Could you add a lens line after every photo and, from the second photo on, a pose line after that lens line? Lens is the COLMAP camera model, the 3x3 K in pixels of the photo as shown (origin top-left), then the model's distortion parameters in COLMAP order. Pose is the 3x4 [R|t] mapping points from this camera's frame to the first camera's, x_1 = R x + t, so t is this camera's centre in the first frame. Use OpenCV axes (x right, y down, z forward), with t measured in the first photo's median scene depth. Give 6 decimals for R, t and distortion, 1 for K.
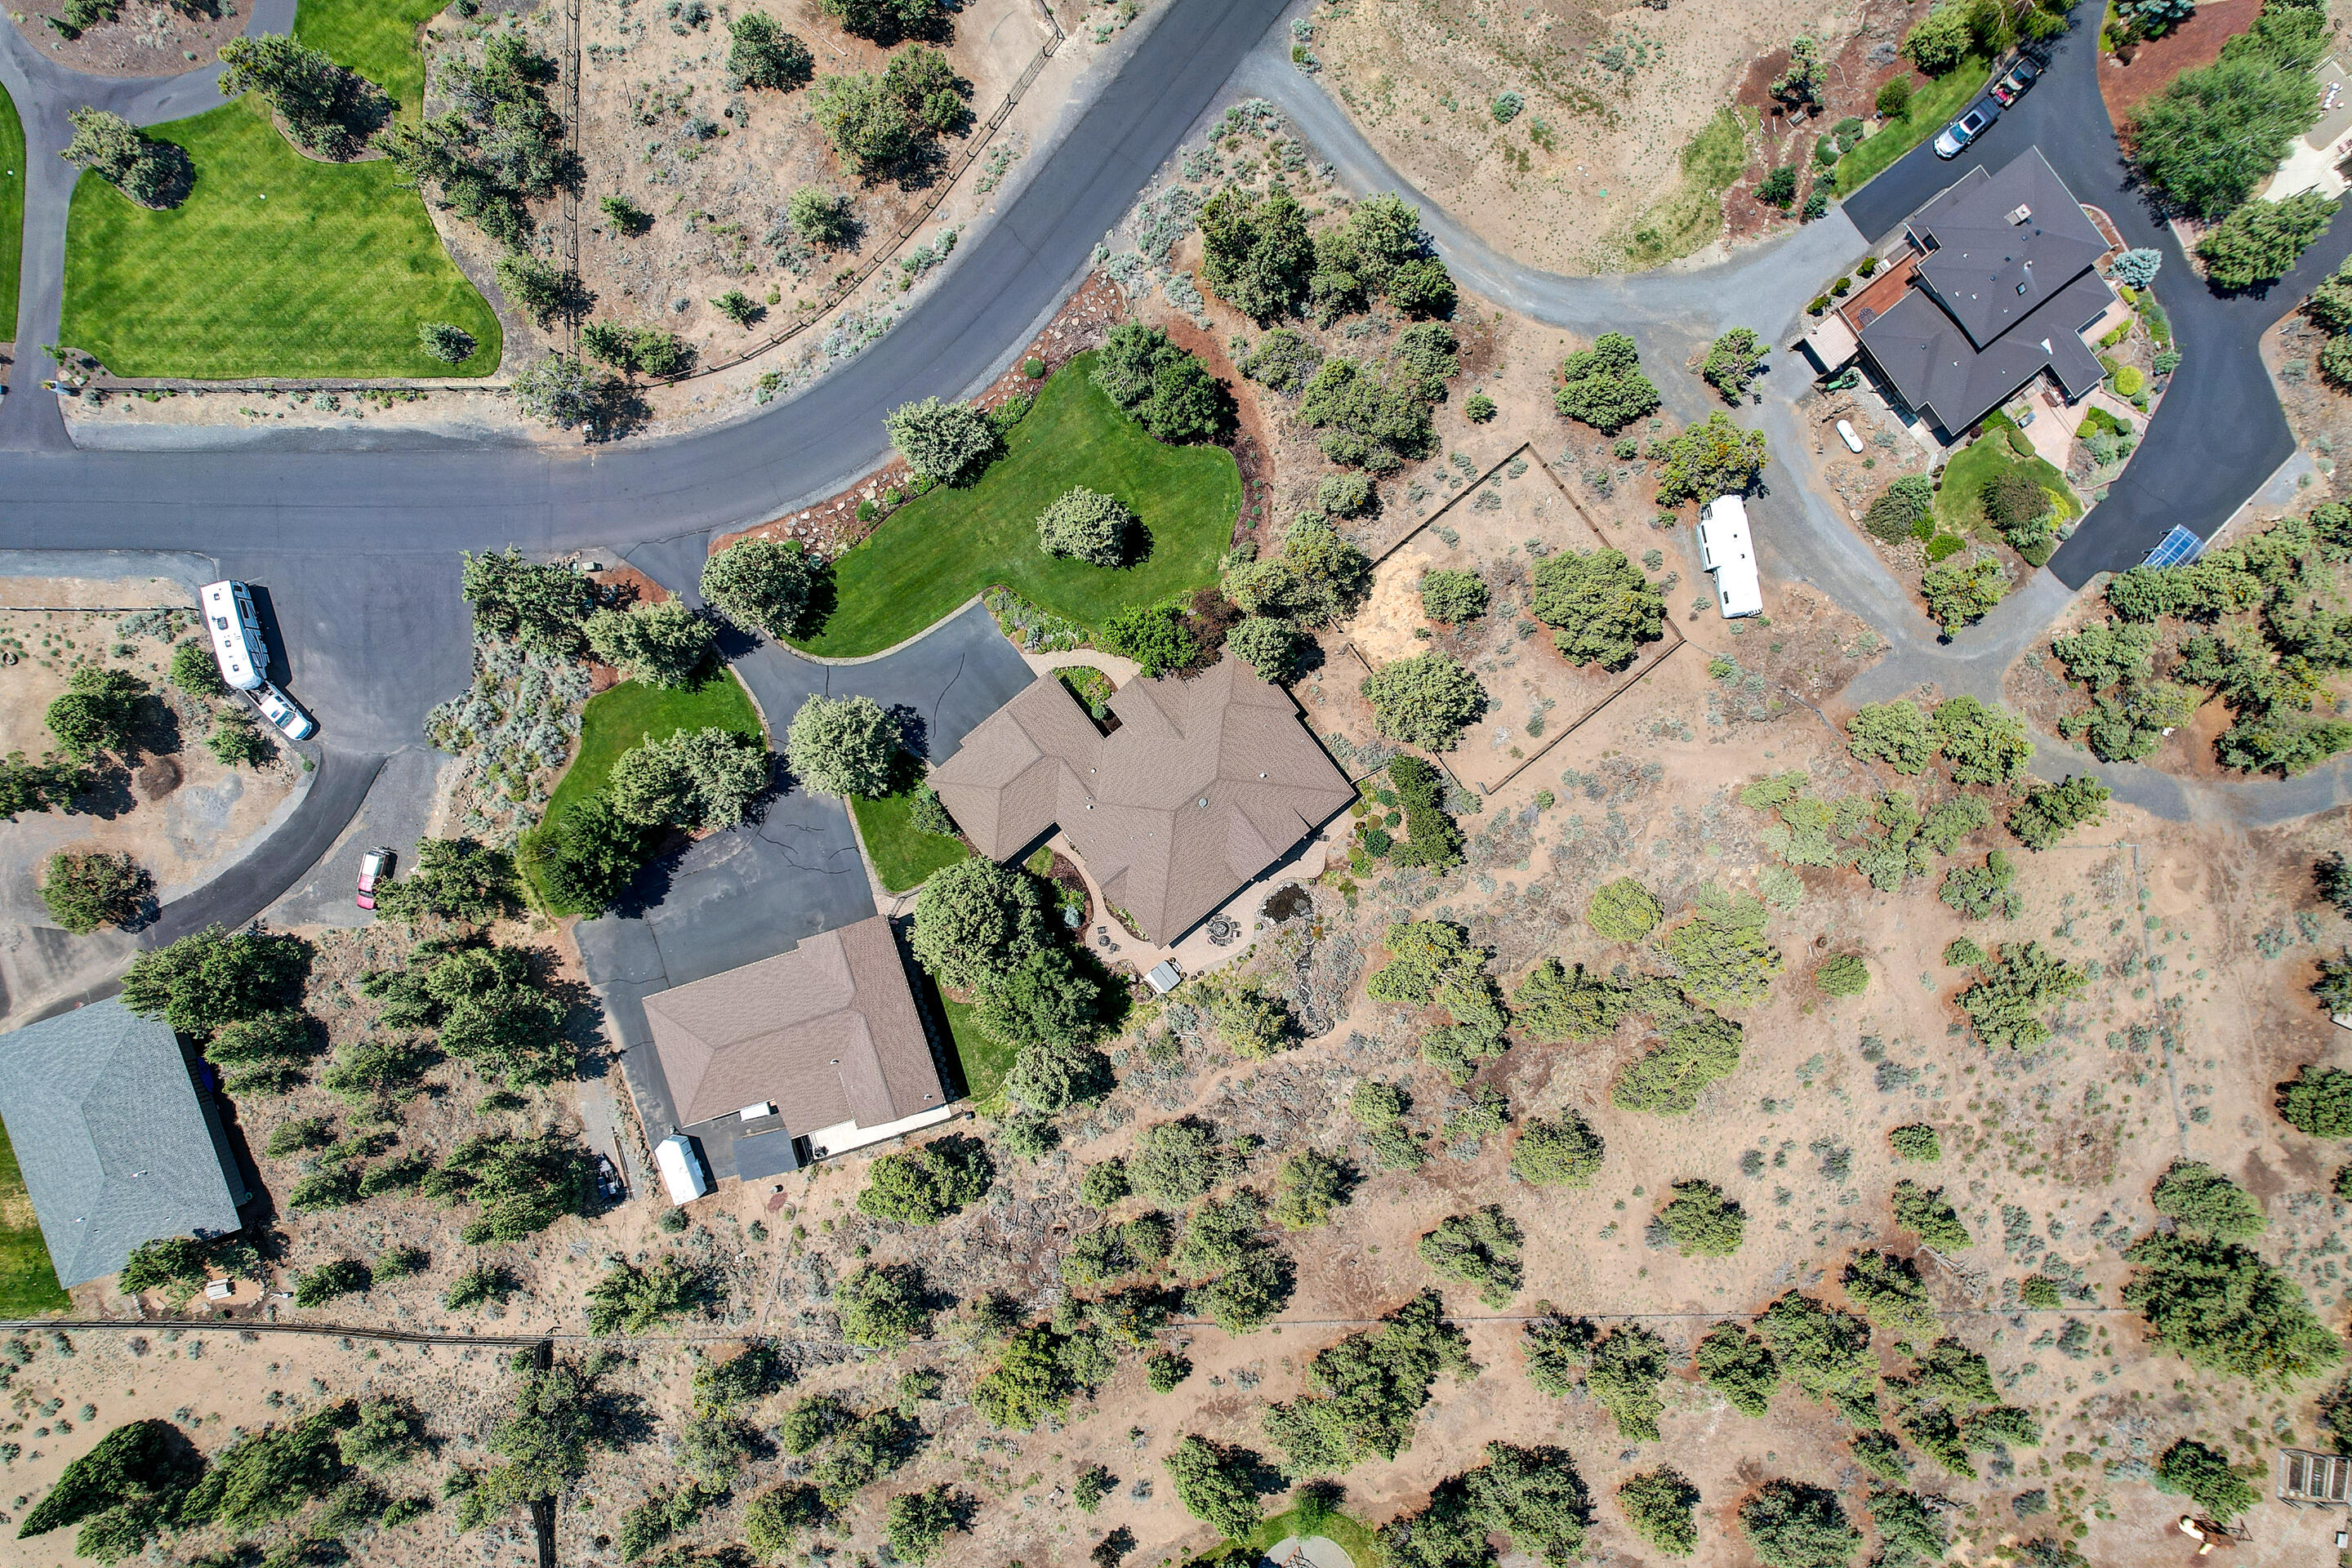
lens RADIAL K [[1498.3, 0, 1171.5], [0, 1498.3, 805.0], [0, 0, 1]] dist [-0.078586, 0.071021]
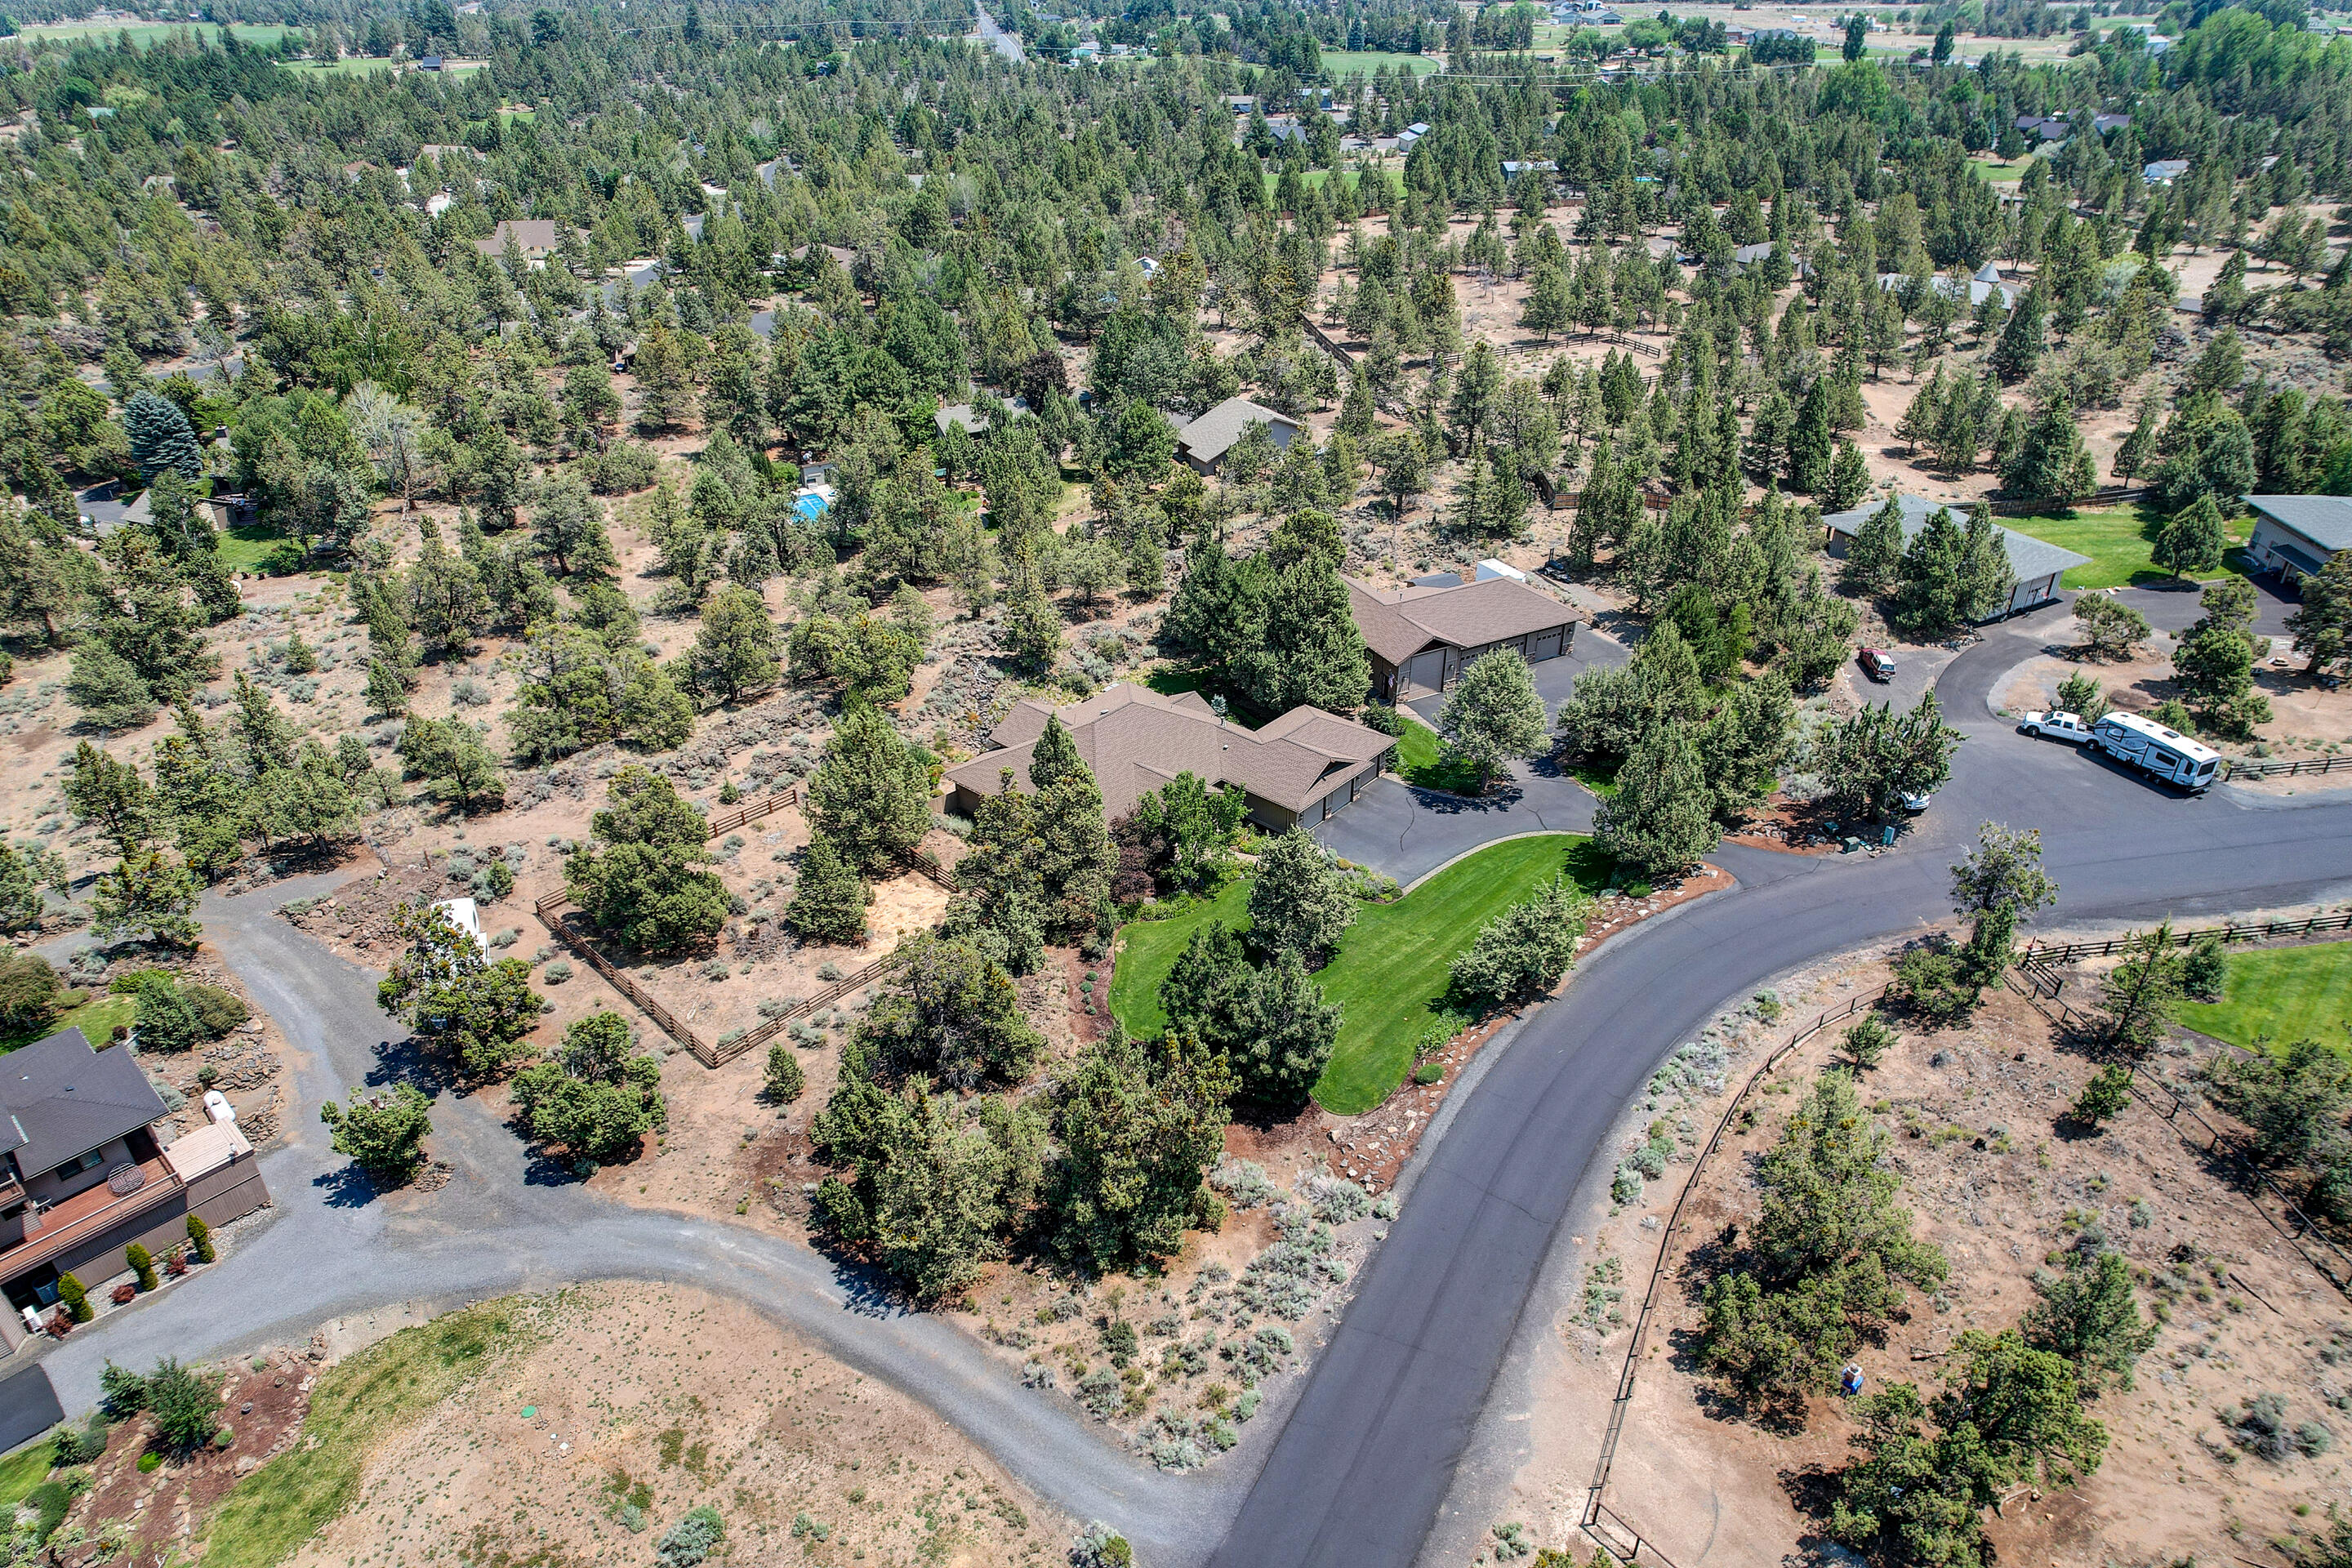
lens RADIAL K [[1498.3, 0, 1171.5], [0, 1498.3, 805.0], [0, 0, 1]] dist [-0.078586, 0.071021]
pose [[-0.985206, 0.091630, -0.144820, 0.116905], [-0.171353, -0.513732, 0.840665, -0.795920], [0.002631, 0.853043, 0.521833, 0.527157]]
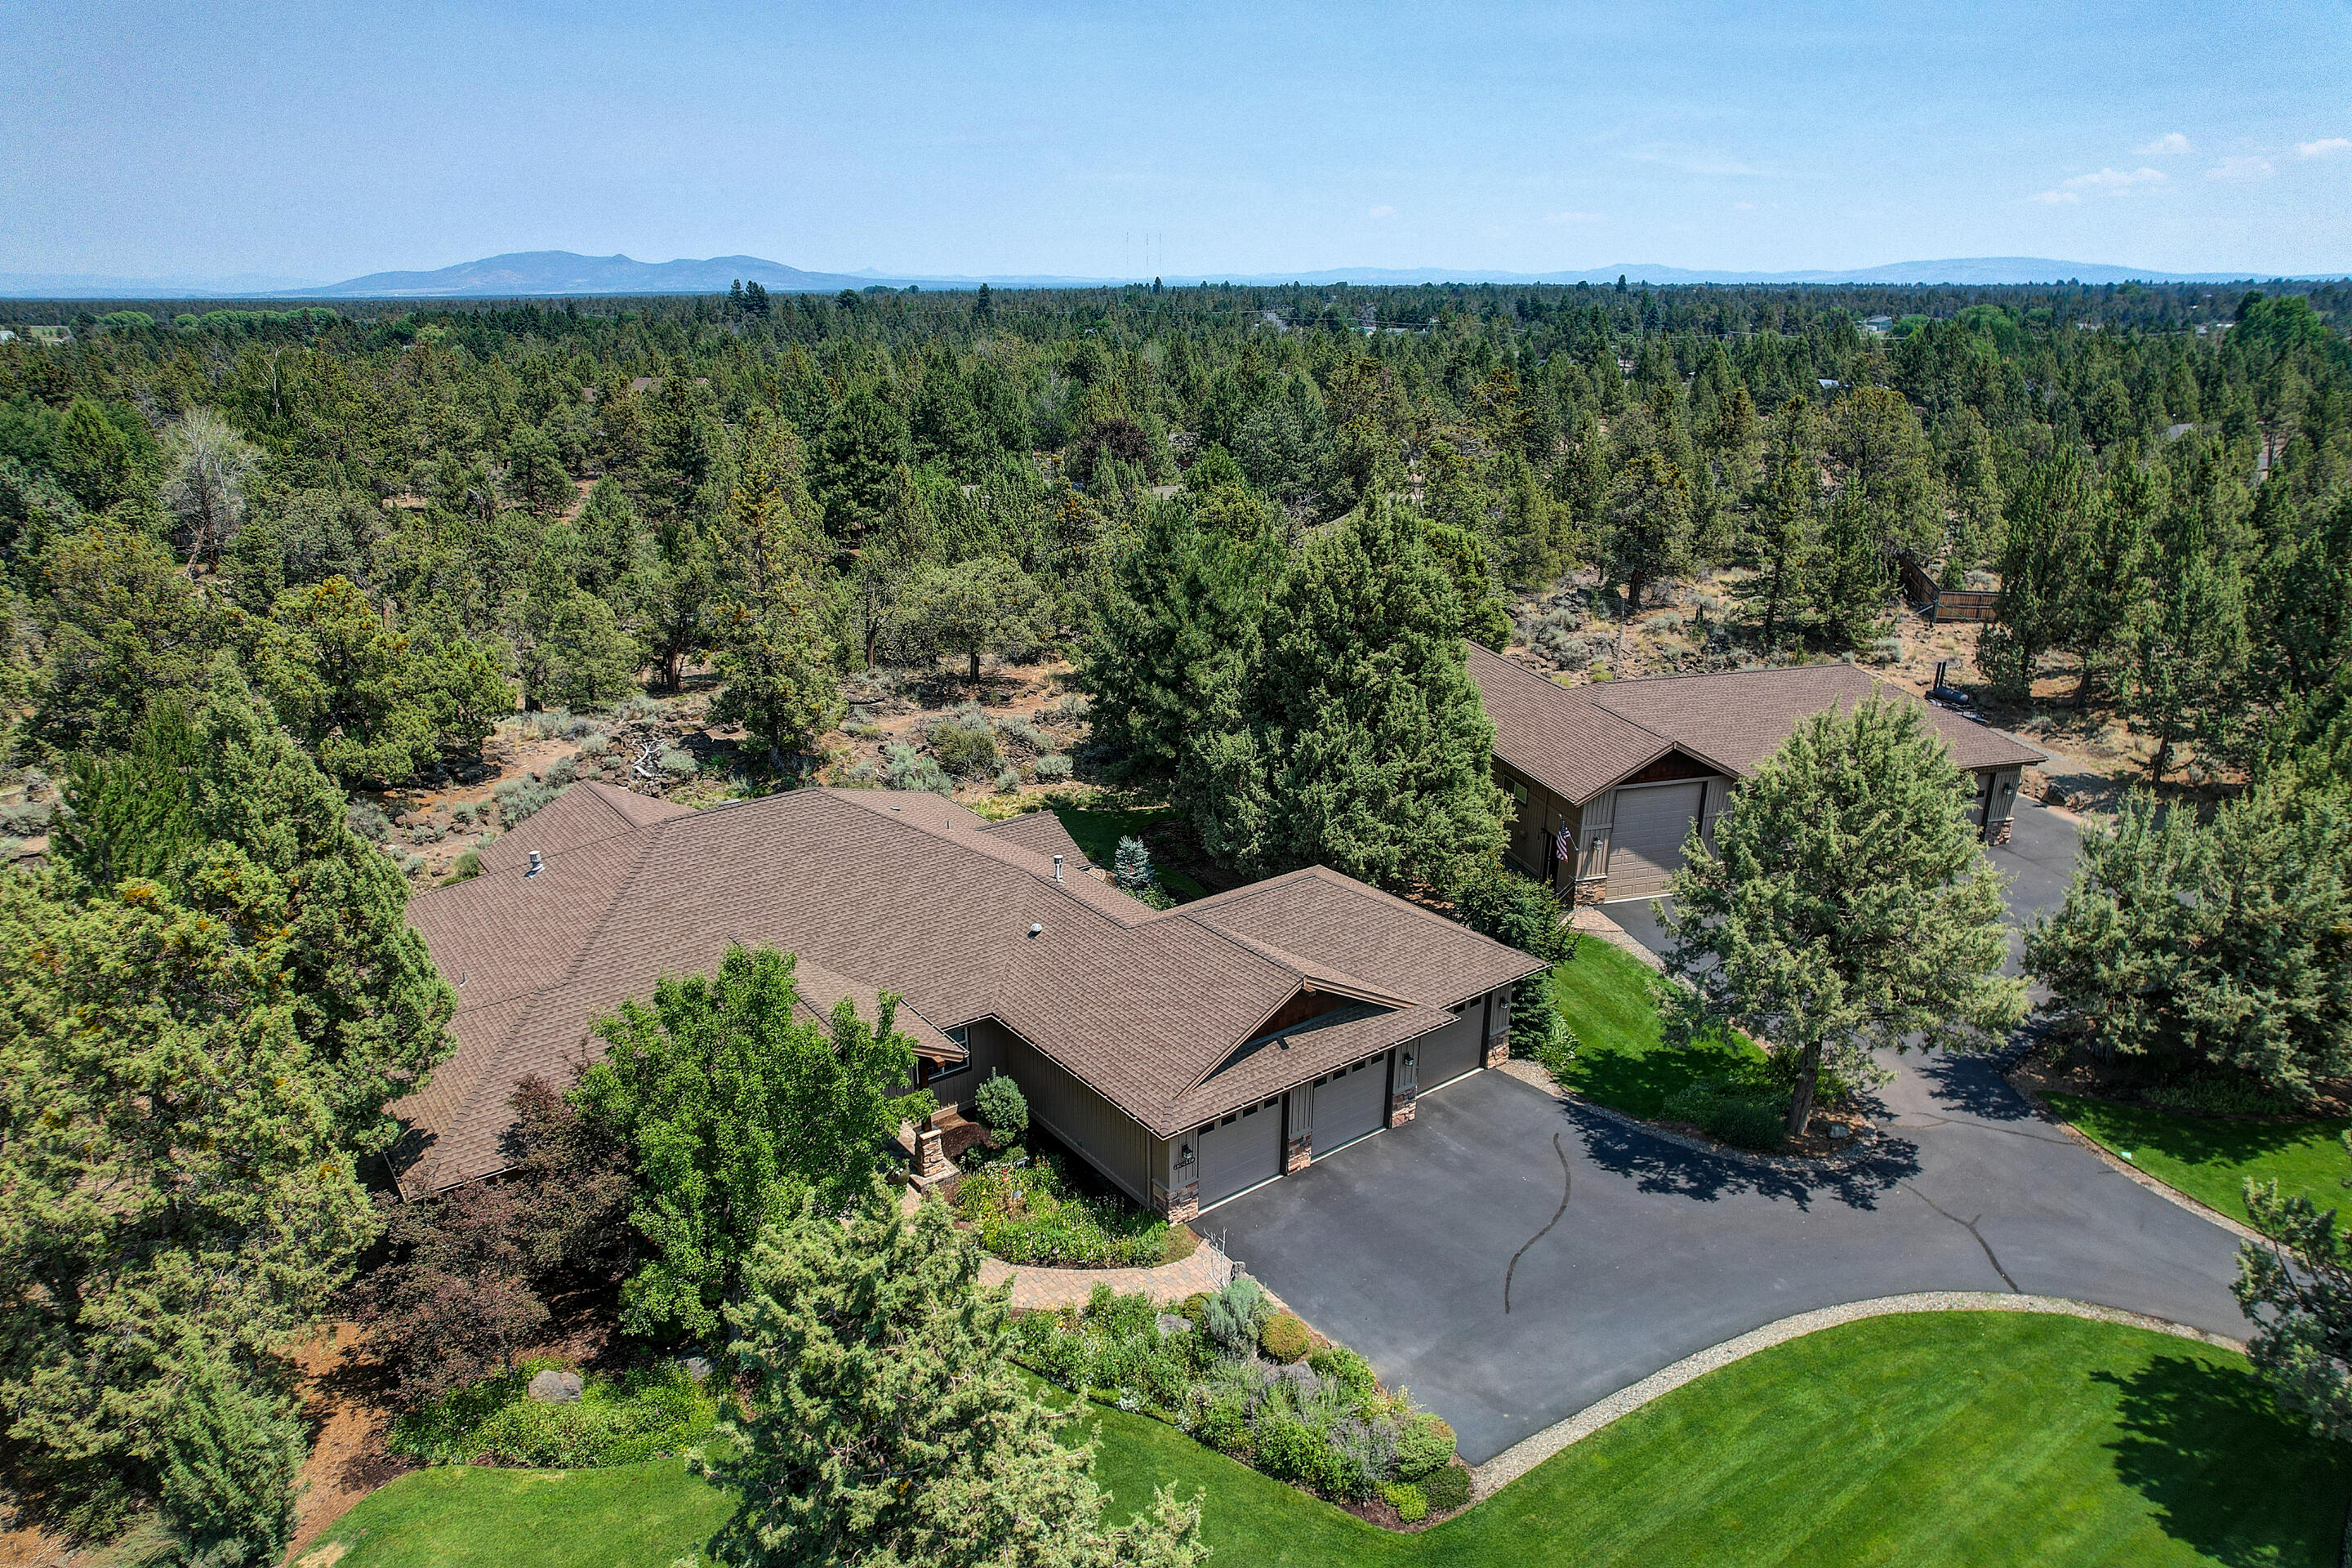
lens RADIAL K [[1498.3, 0, 1171.5], [0, 1498.3, 805.0], [0, 0, 1]] dist [-0.078586, 0.071021]
pose [[-0.999606, -0.014912, 0.023784, -0.086149], [0.027387, -0.332045, 0.942866, -0.314172], [-0.006163, 0.943146, 0.332323, 0.838324]]
